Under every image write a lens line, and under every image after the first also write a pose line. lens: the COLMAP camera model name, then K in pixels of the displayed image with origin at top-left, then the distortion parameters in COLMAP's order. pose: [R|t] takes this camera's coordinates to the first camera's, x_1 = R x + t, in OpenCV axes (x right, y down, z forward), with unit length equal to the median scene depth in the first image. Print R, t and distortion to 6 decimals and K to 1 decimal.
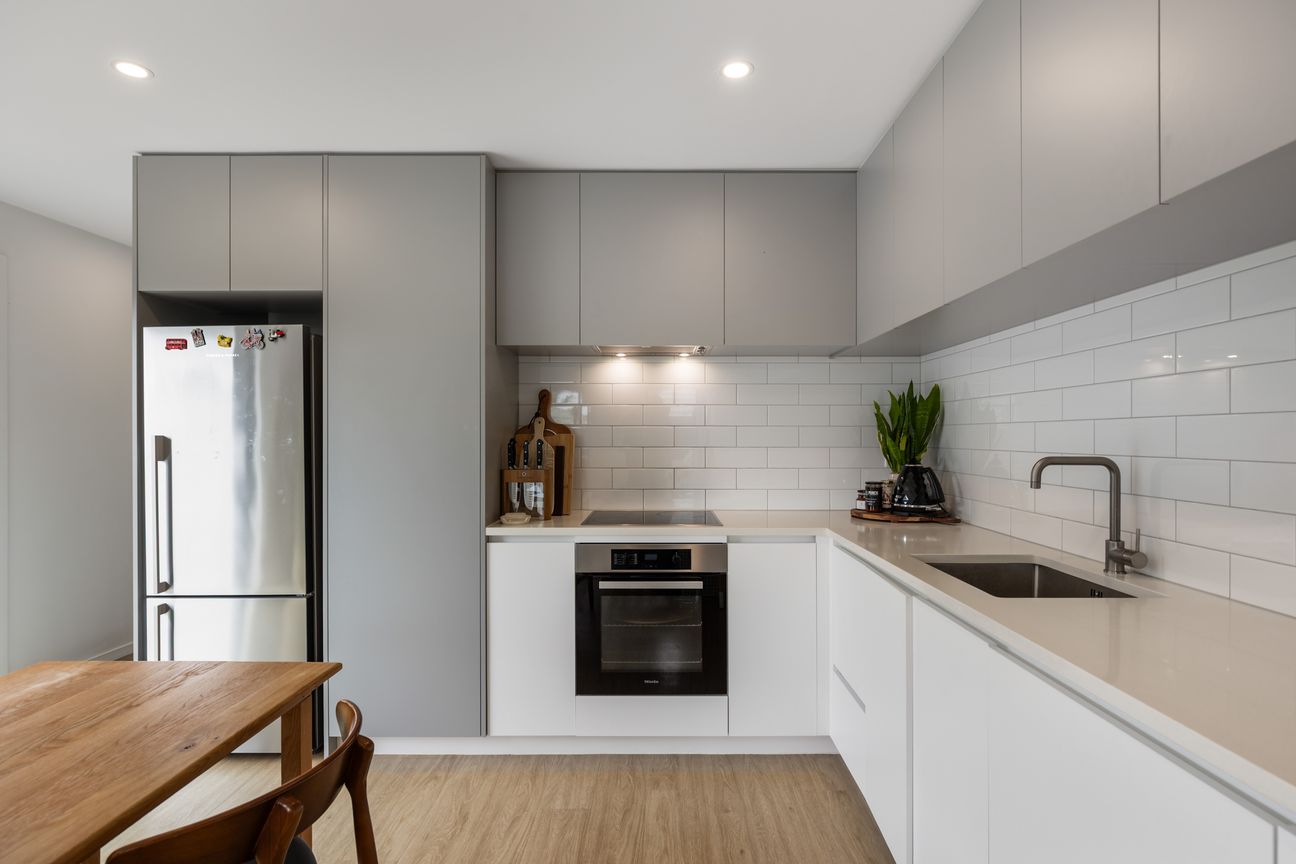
lens RADIAL K [[656.0, 0, 653.4], [0, 656.0, 438.1], [0, 0, 1]] dist [0.014534, 0.000373]
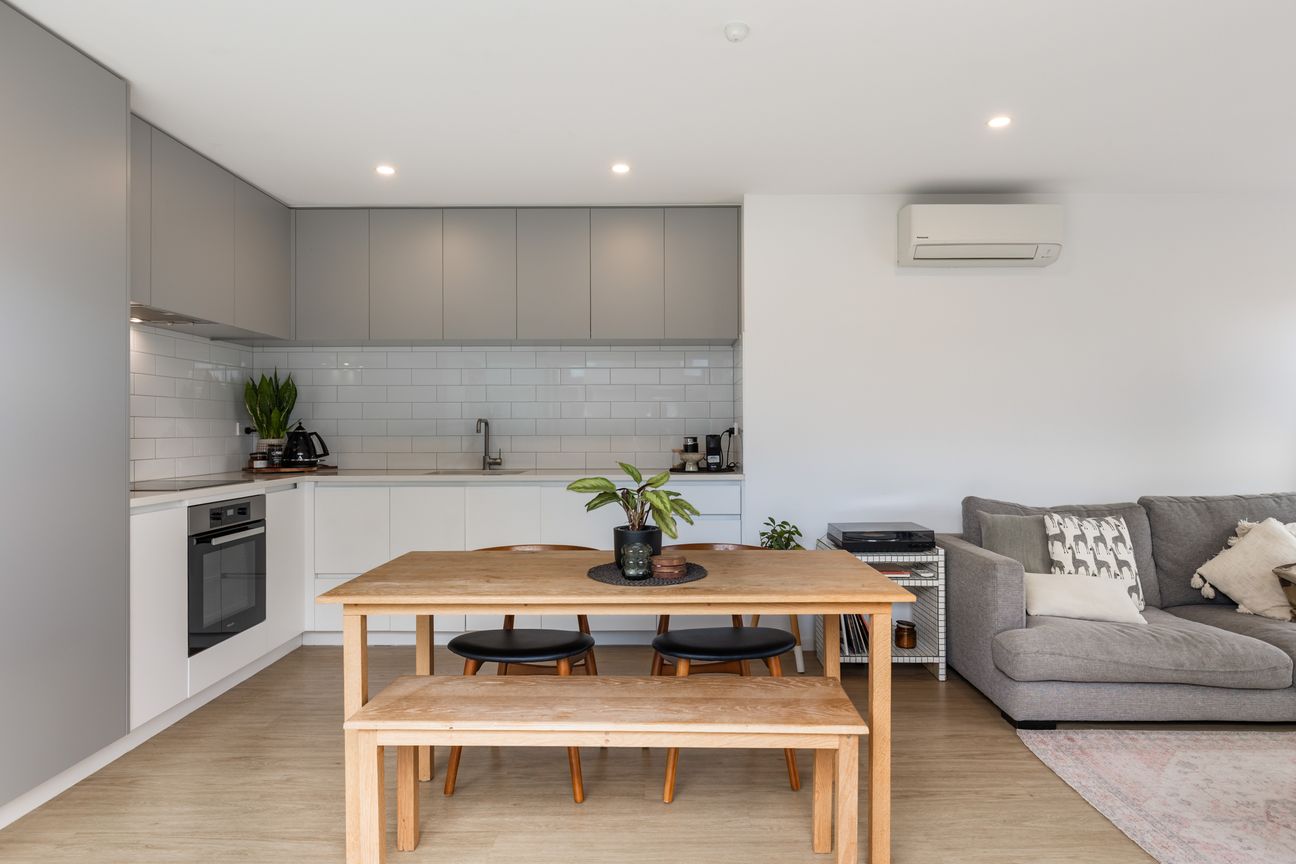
lens RADIAL K [[750.7, 0, 648.6], [0, 750.7, 424.5], [0, 0, 1]] dist [0.000824, 0.000876]
pose [[0.005331, 0.009978, 0.999936, -1.262203], [0.003189, 0.999945, -0.009995, 0.048898], [-0.999981, 0.003242, 0.005299, 0.290280]]
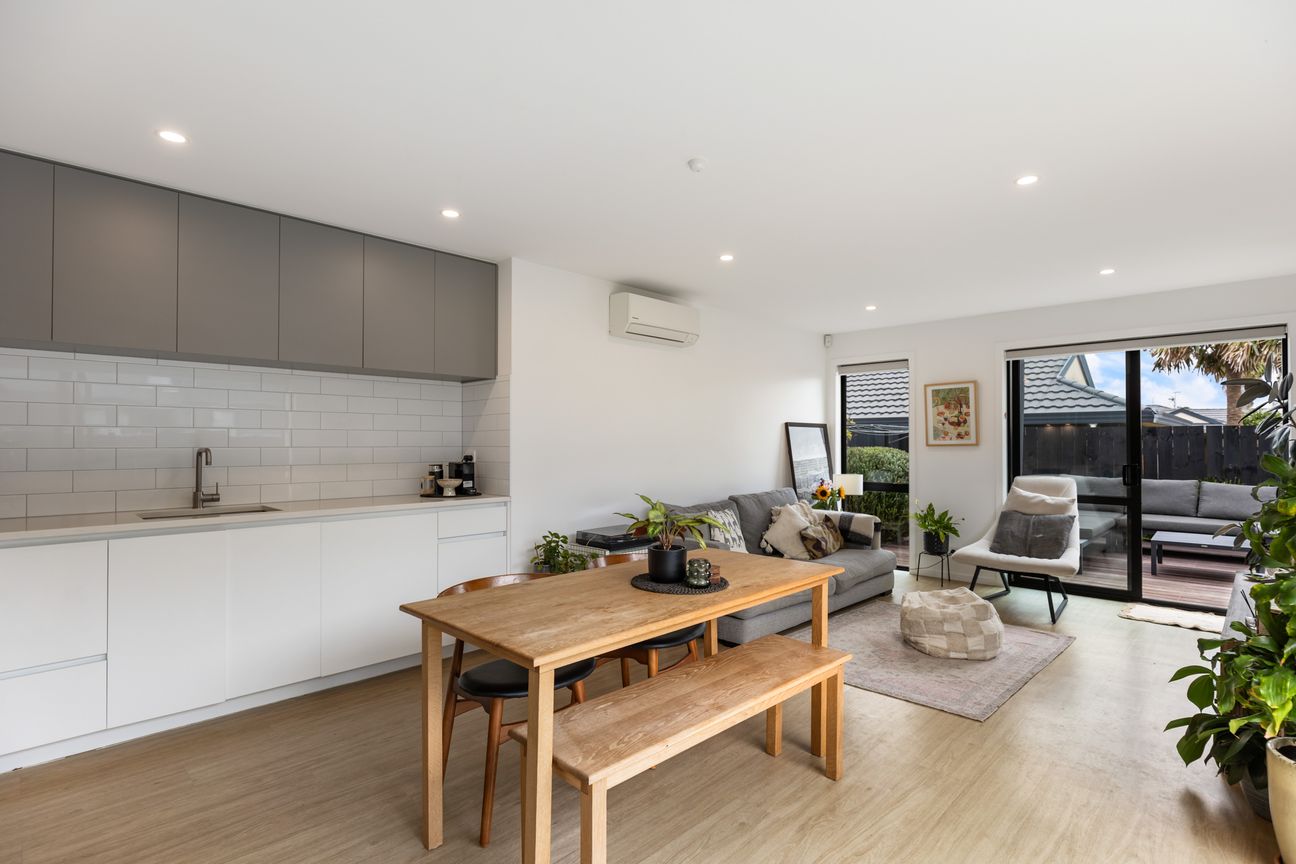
lens RADIAL K [[630.5, 0, 648.0], [0, 630.5, 432.0], [0, 0, 1]] dist [-0.001805, -0.000117]
pose [[-0.710638, 0.015099, 0.703396, -1.025071], [0.003436, 0.999832, -0.017992, 0.011153], [-0.703550, -0.010369, -0.710570, 0.931762]]
